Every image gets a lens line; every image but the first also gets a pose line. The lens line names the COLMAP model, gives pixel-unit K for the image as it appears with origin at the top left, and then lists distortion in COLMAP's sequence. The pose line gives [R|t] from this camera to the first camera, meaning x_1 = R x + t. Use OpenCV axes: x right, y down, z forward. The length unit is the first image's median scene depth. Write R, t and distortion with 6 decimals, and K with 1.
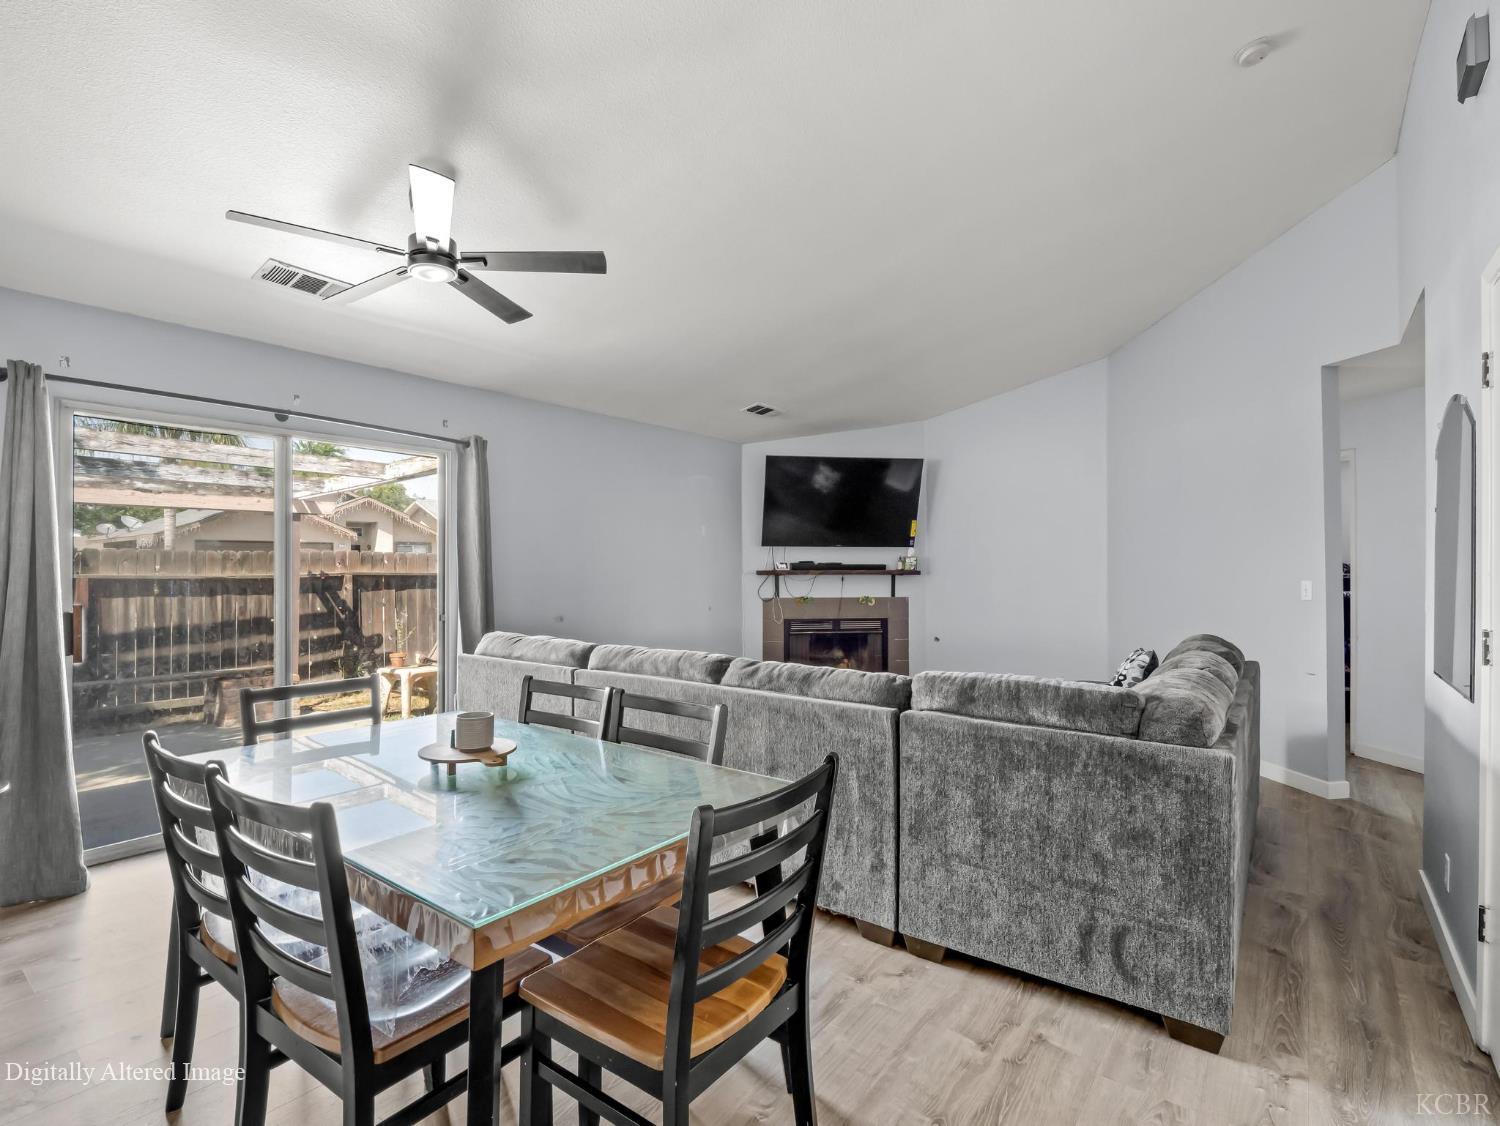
lens RADIAL K [[745.2, 0, 745.9], [0, 745.2, 552.8], [0, 0, 1]] dist [0.027258, -0.023881]
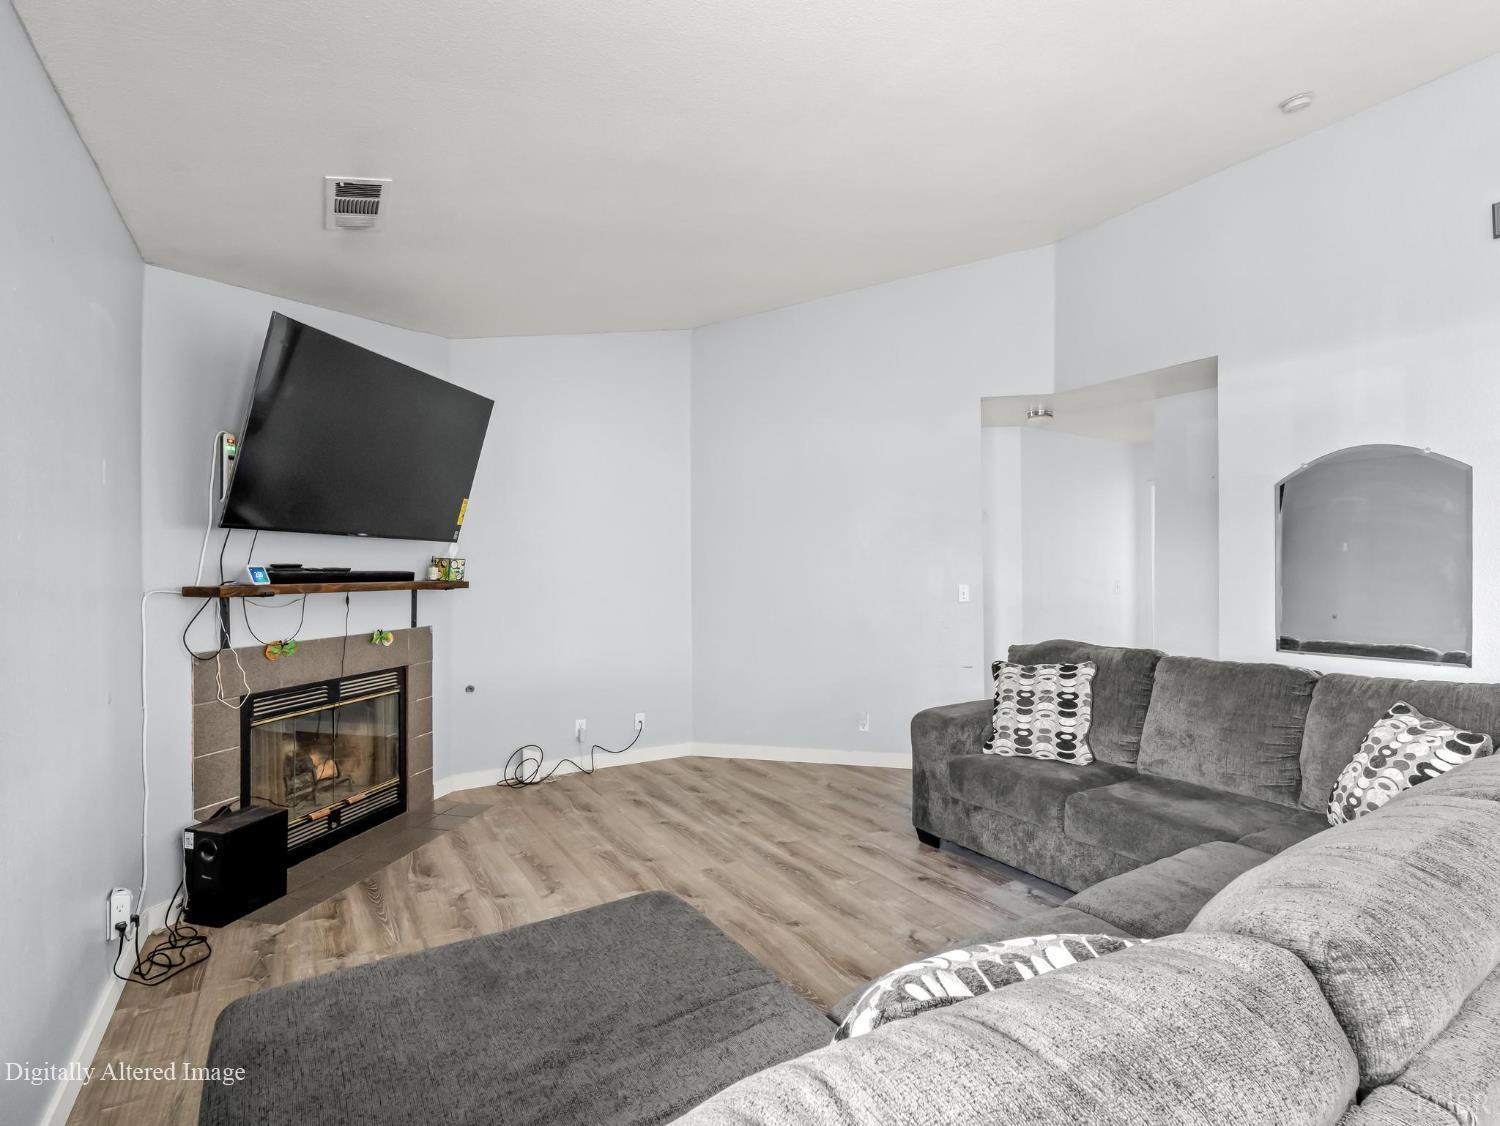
lens RADIAL K [[713.4, 0, 750.4], [0, 713.4, 568.5], [0, 0, 1]] dist [-0.000760, -0.000220]
pose [[0.361770, 0.004282, 0.932258, -0.558965], [-0.011565, 0.999933, -0.000105, 0.025714], [-0.932196, -0.010743, 0.361795, 1.380302]]
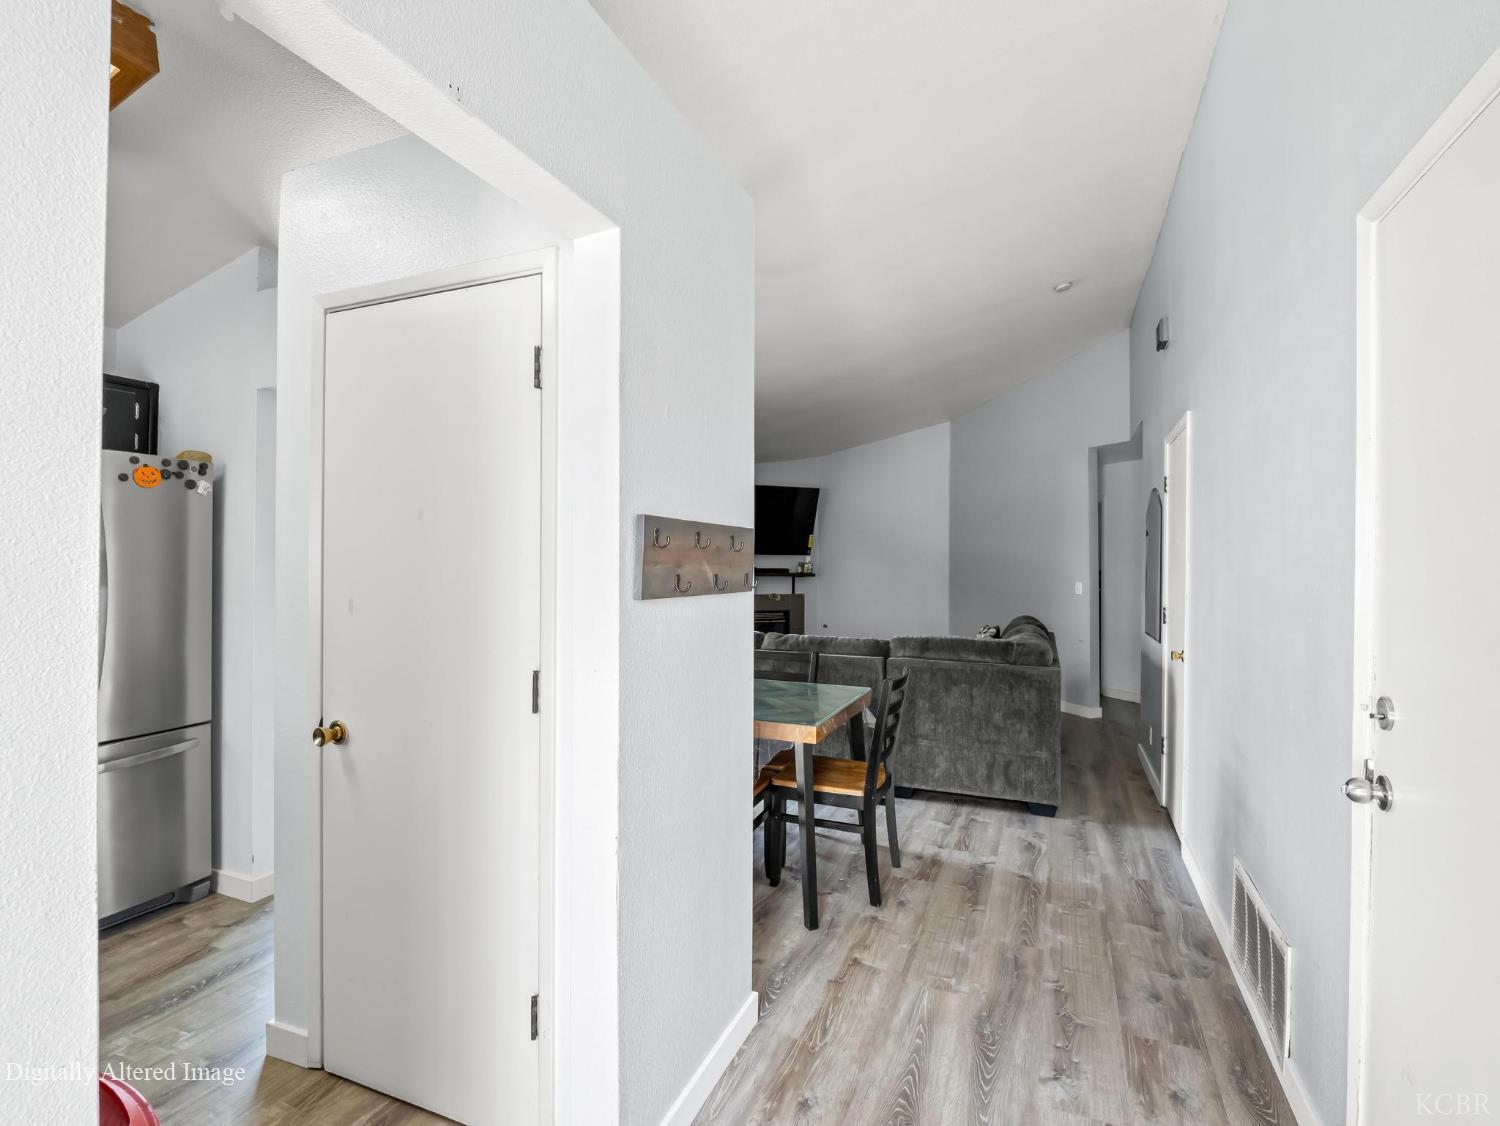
lens RADIAL K [[729.6, 0, 750.0], [0, 729.6, 563.0], [0, 0, 1]] dist [0.000389, -0.000208]
pose [[0.965977, 0.002775, 0.258611, -0.505619], [-0.006126, 0.999907, 0.012151, -0.023078], [-0.258554, -0.013321, 0.965905, -0.510499]]
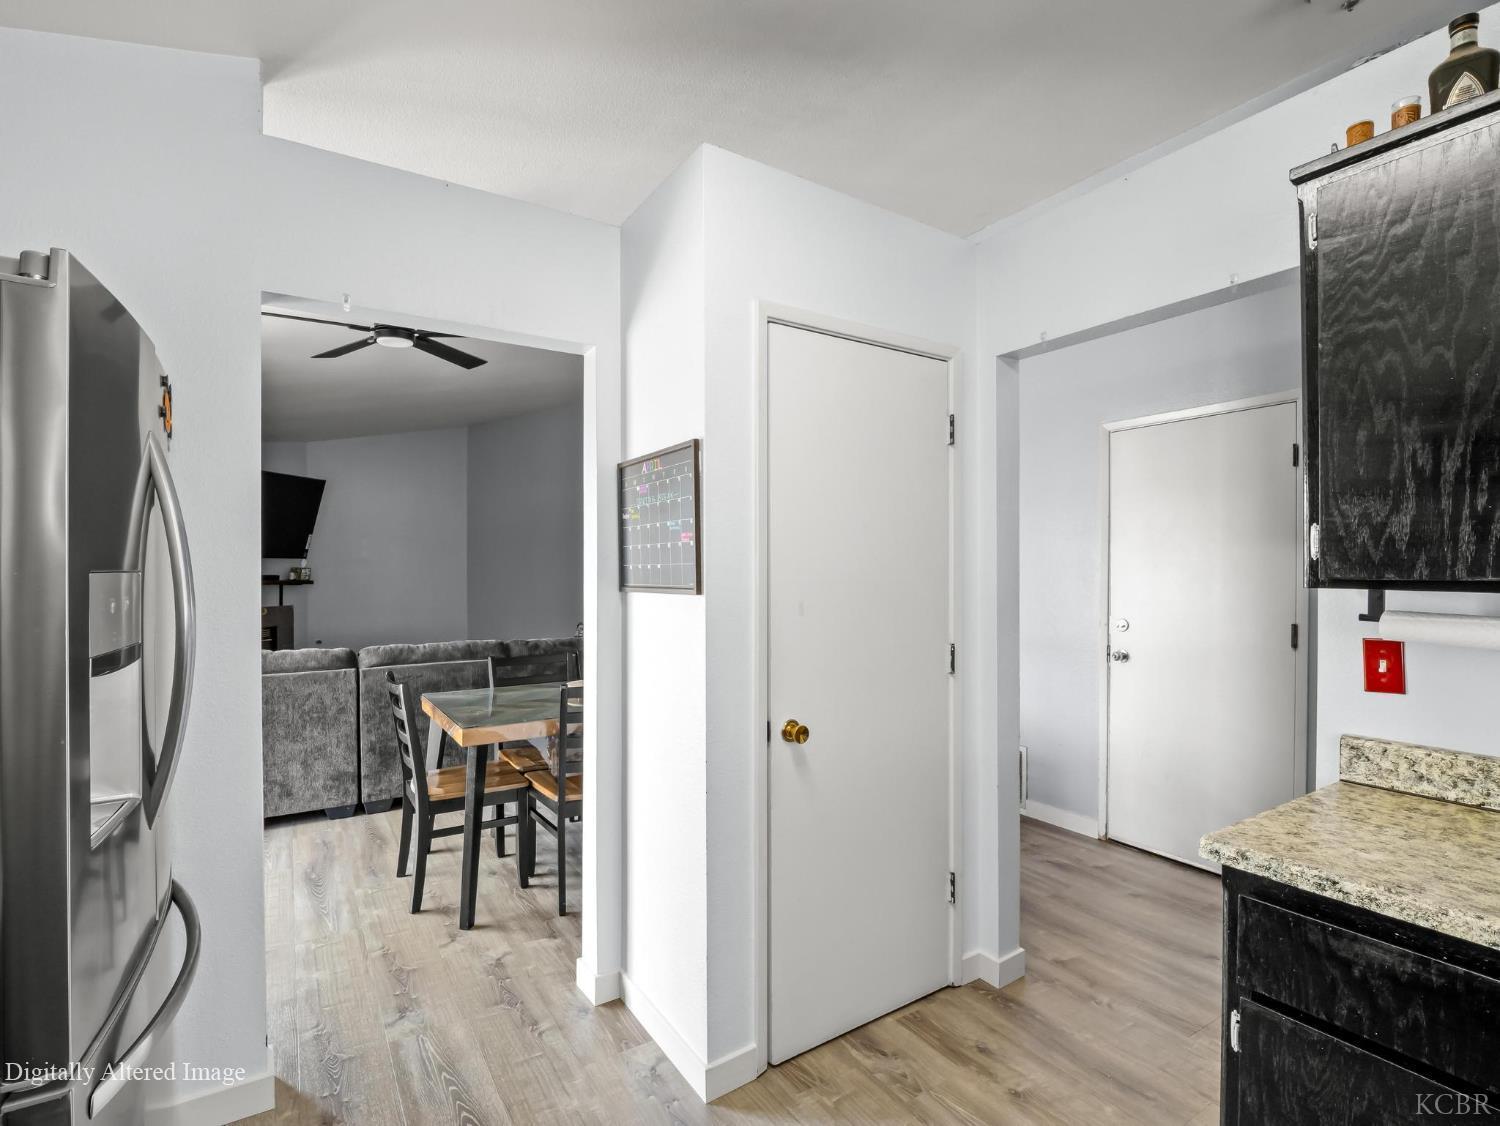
lens RADIAL K [[729.6, 0, 750.0], [0, 729.6, 563.0], [0, 0, 1]] dist [0.000389, -0.000208]
pose [[0.341721, 0.003627, 0.939795, -1.375968], [-0.009097, 0.999958, -0.000552, -0.016837], [-0.939758, -0.008361, 0.341739, 0.032919]]
